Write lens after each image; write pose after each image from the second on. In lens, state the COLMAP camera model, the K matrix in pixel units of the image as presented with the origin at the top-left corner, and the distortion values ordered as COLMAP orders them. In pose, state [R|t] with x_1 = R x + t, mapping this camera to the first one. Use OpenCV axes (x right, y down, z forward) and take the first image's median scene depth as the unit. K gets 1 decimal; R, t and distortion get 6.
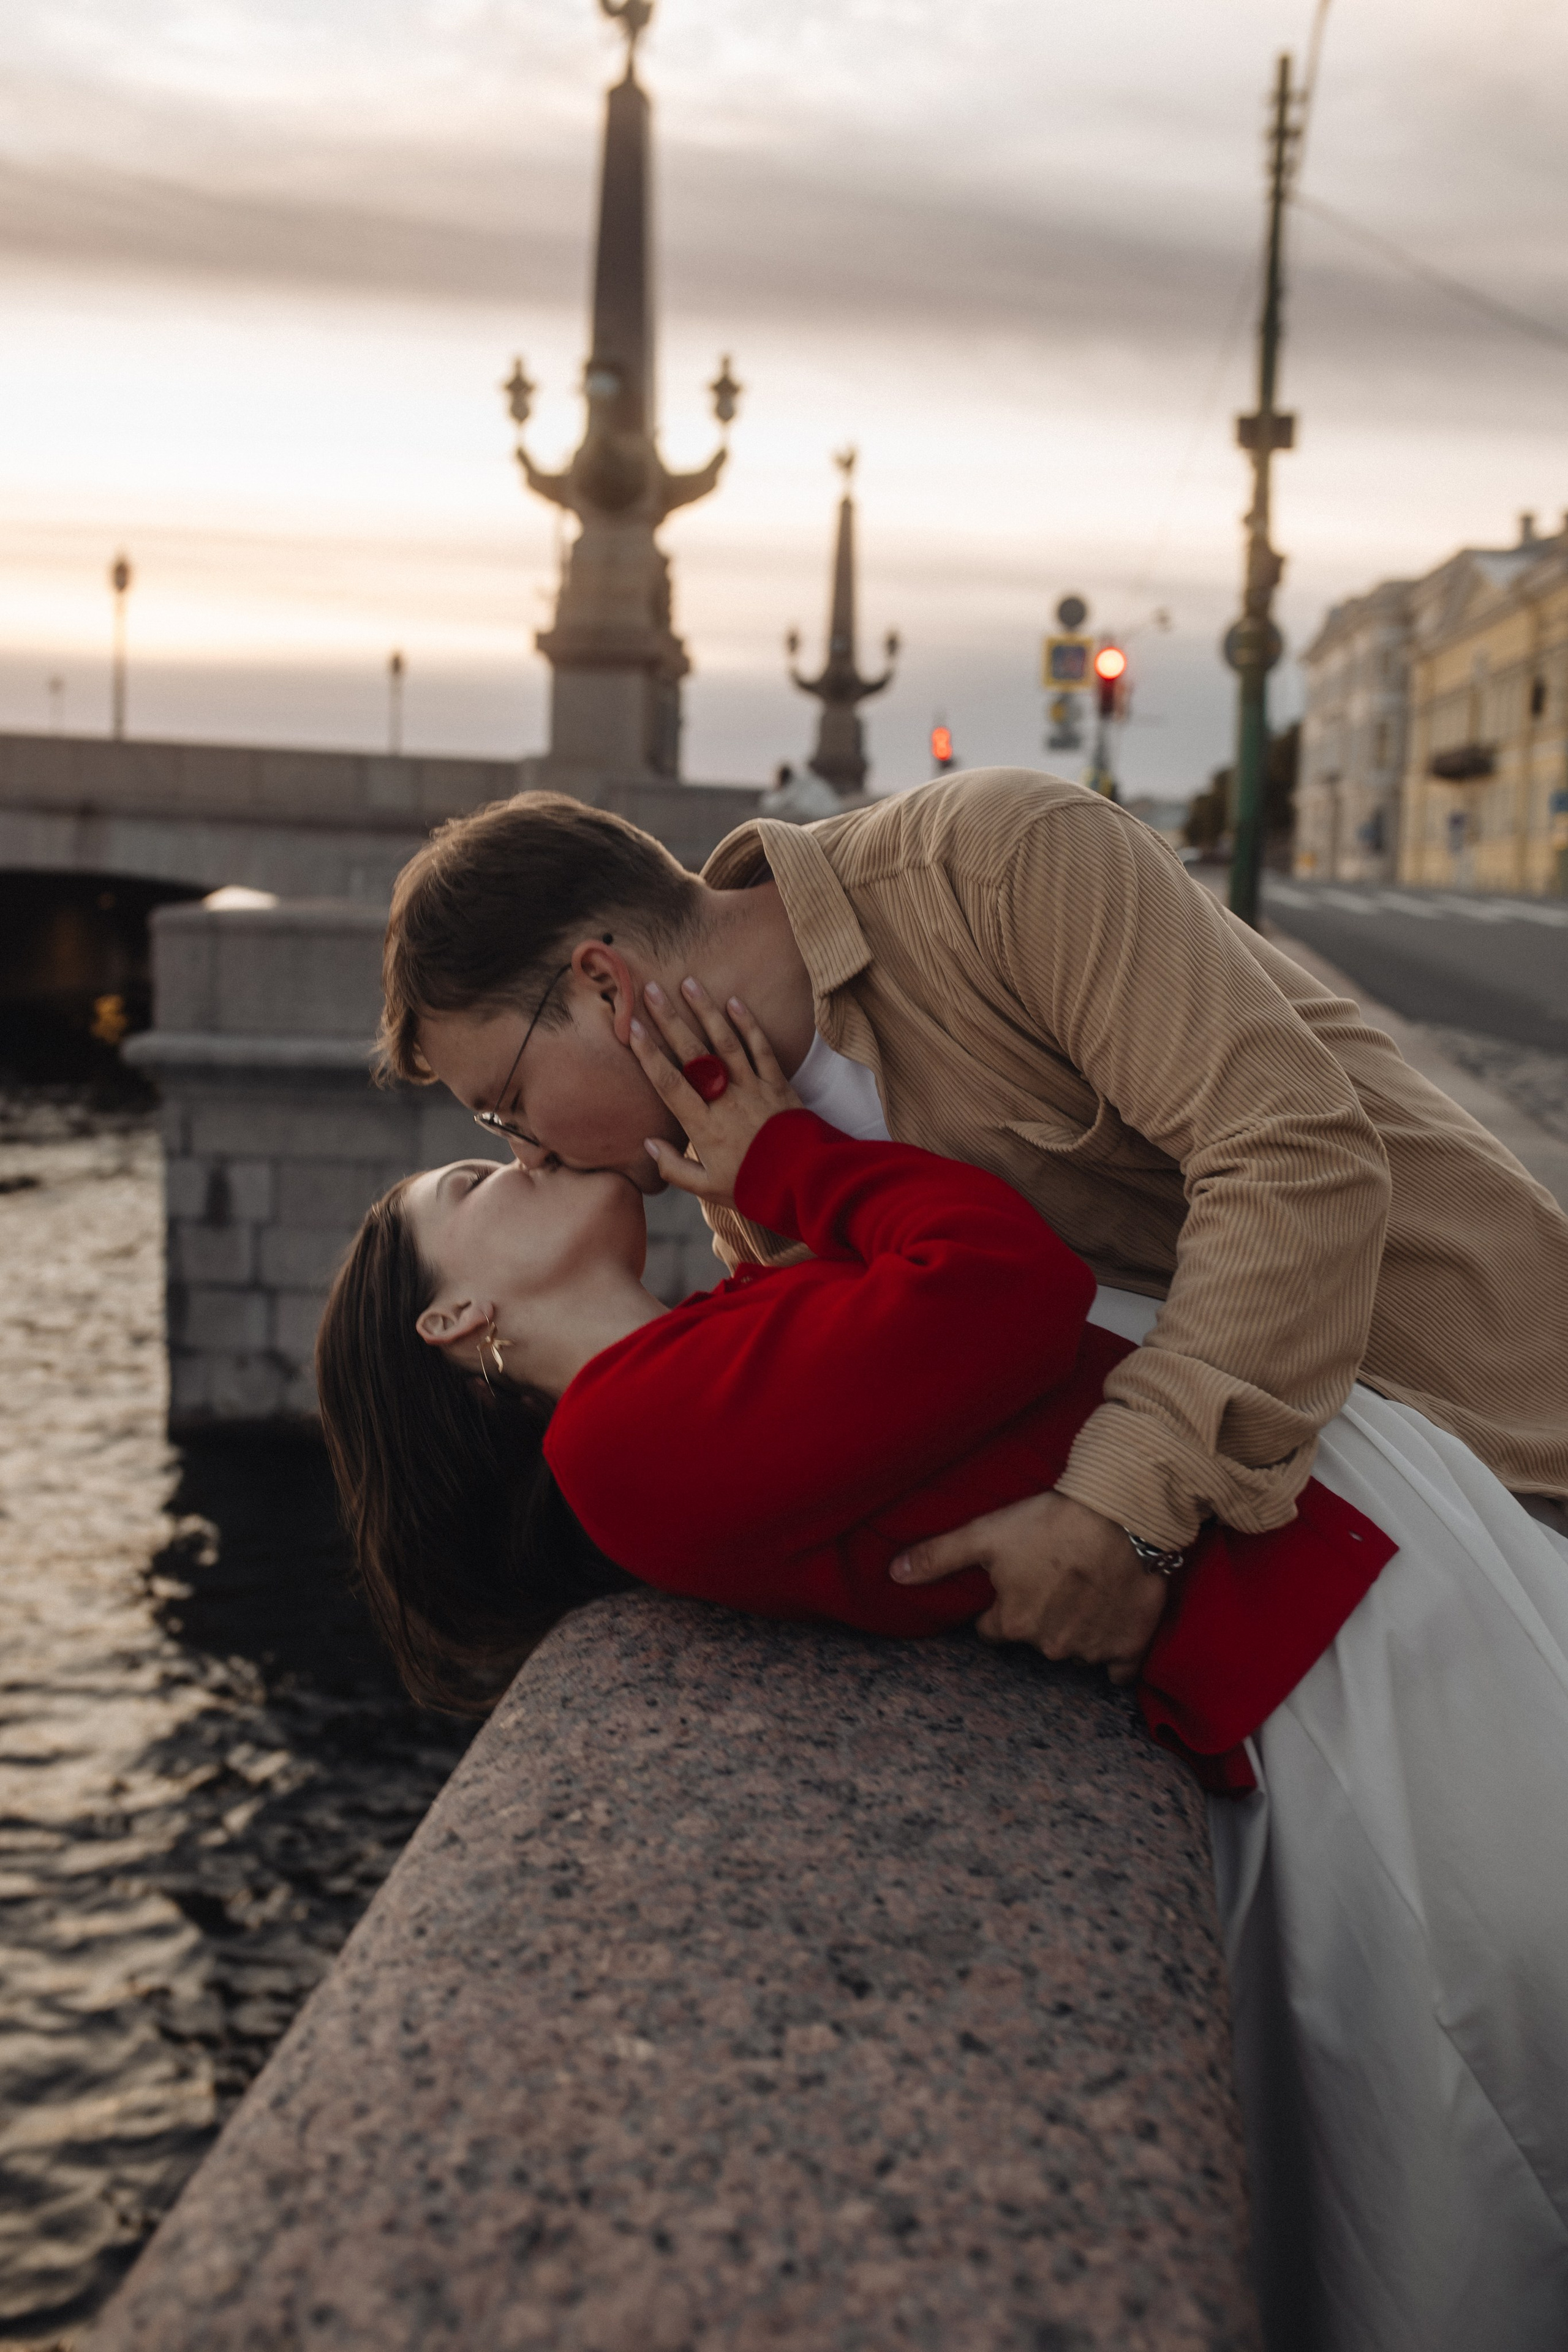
lens RADIAL K [[2301.6, 0, 784.1], [0, 2301.6, 1175.2], [0, 0, 1]] dist [-0.014552, 0.007142]
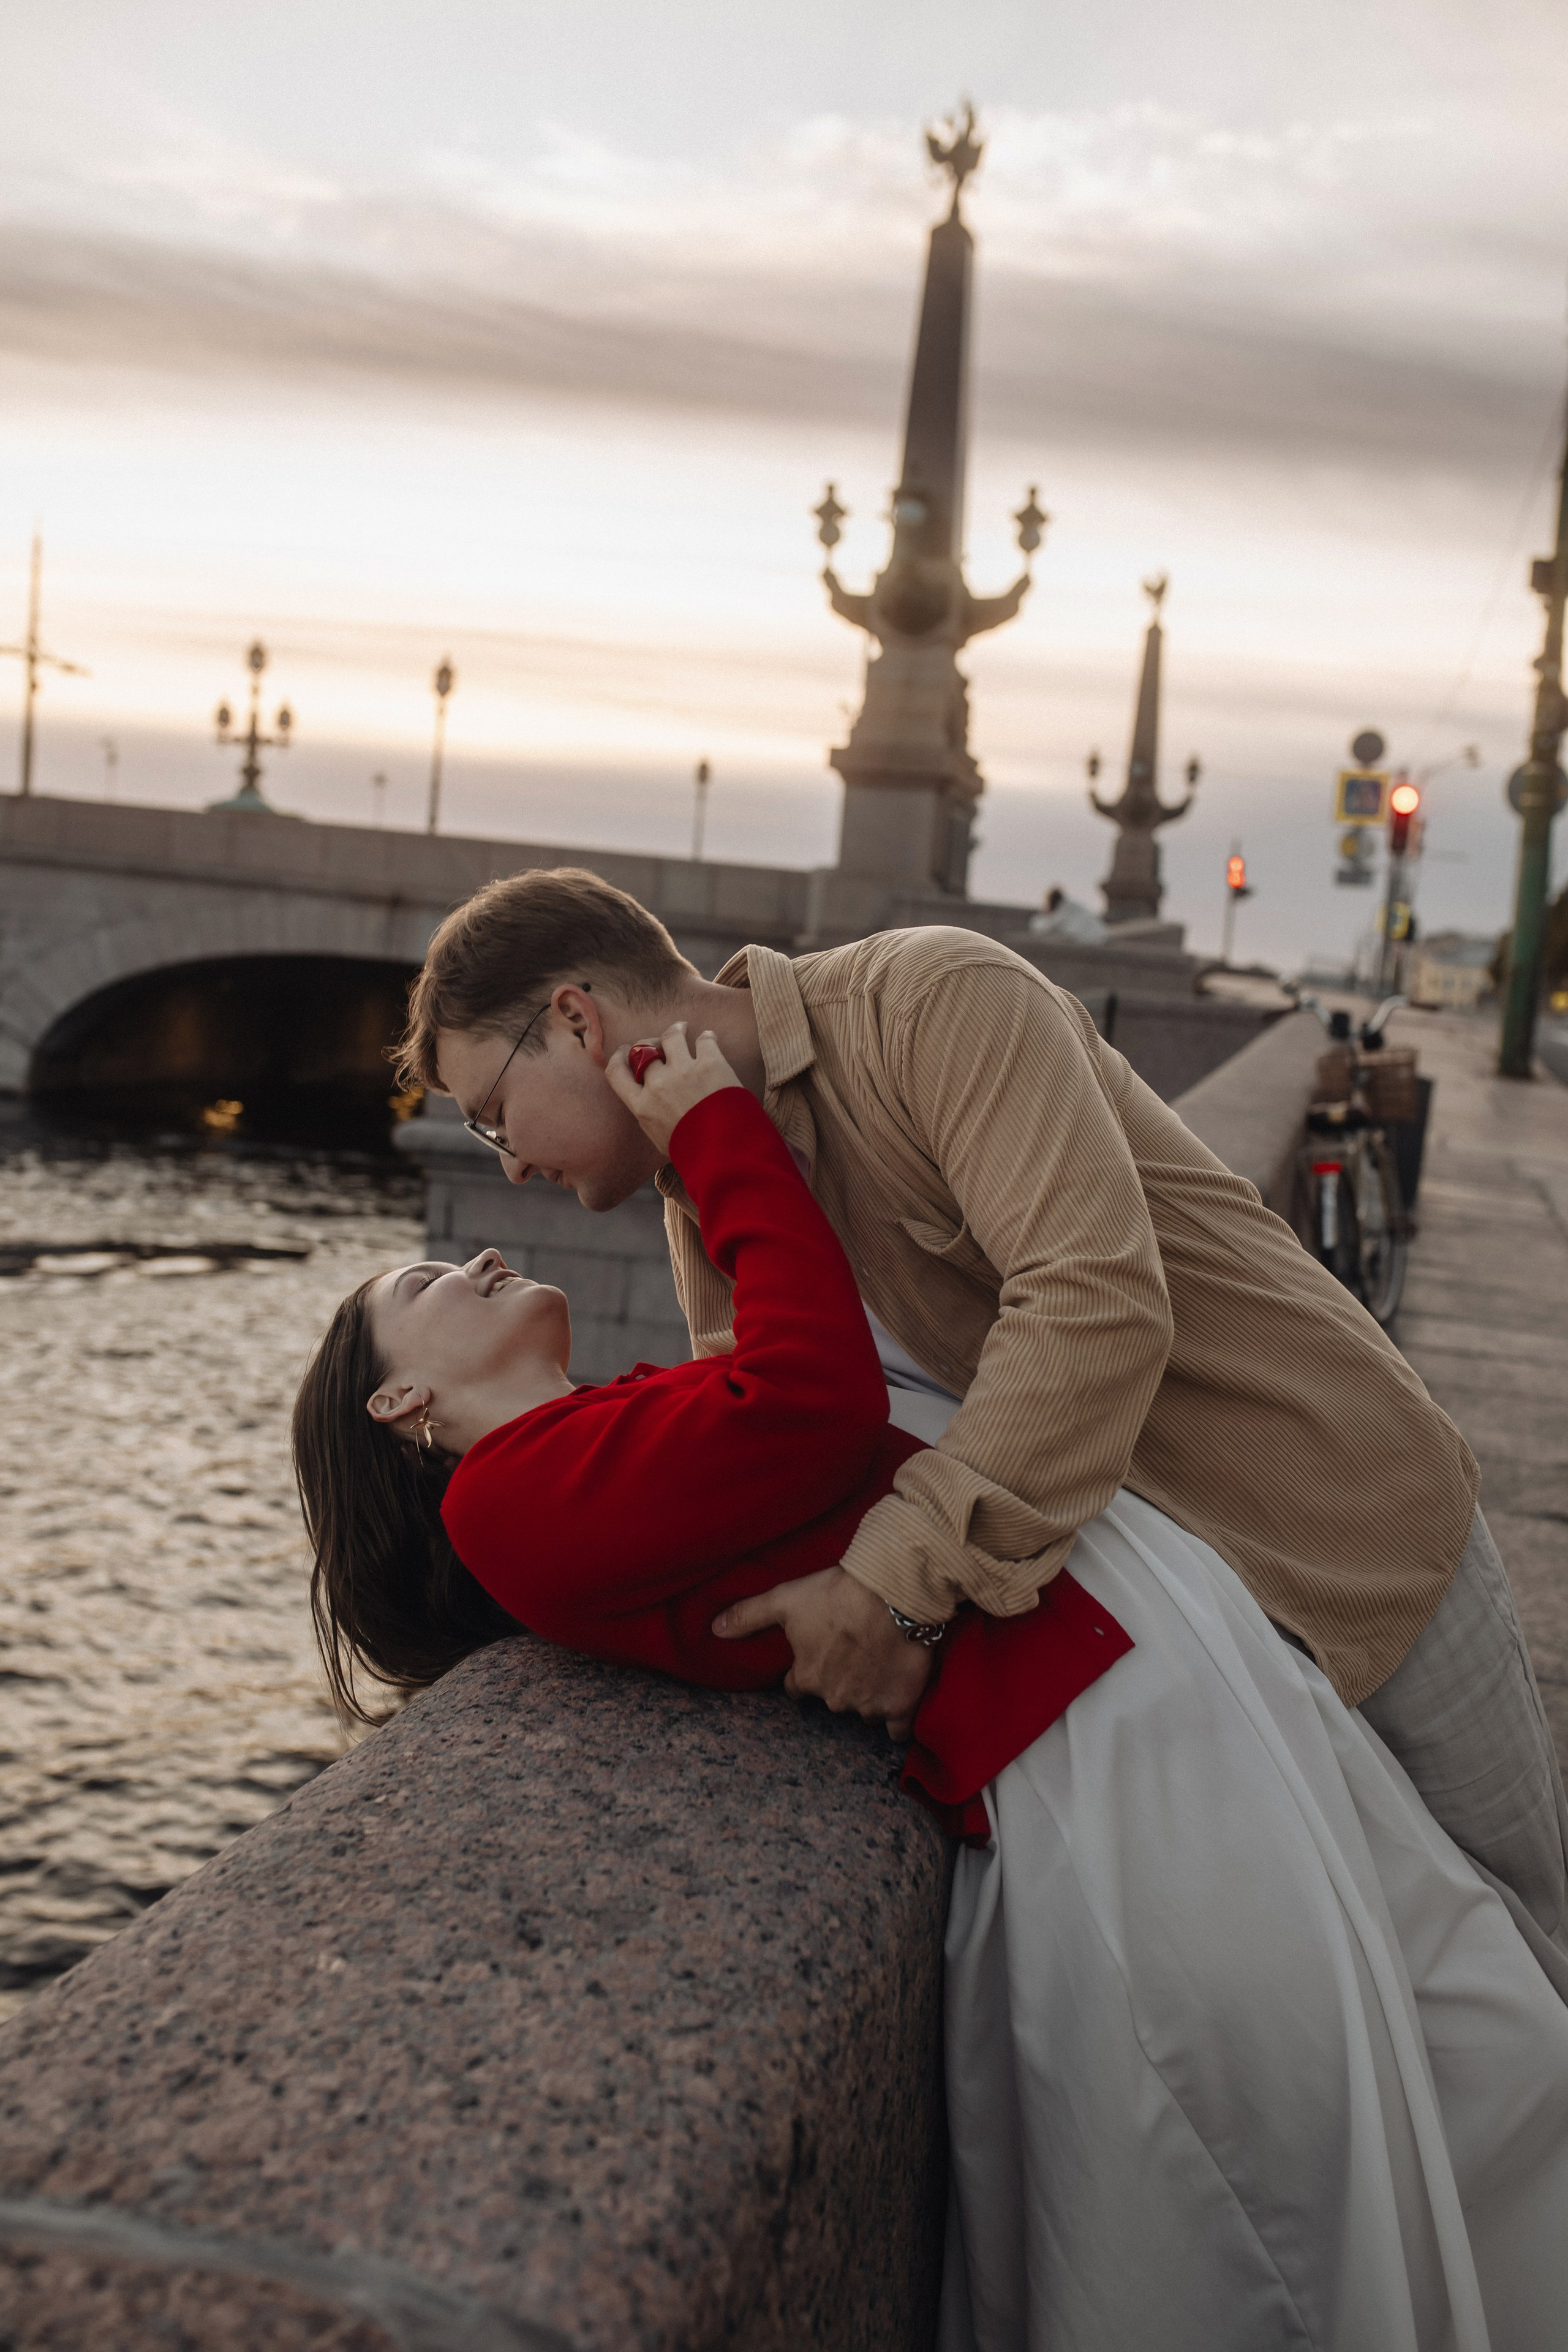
lens RADIAL K [[2331.2, 0, 756.9], [0, 2331.2, 1156.2], [0, 0, 1]] dist [-0.070135, 0.101798]
pose [[0.988819, 0.055713, -0.138321, 0.226423], [-0.063541, 0.996580, -0.052835, -0.004725], [0.134904, 0.061034, 0.988977, -0.173504]]
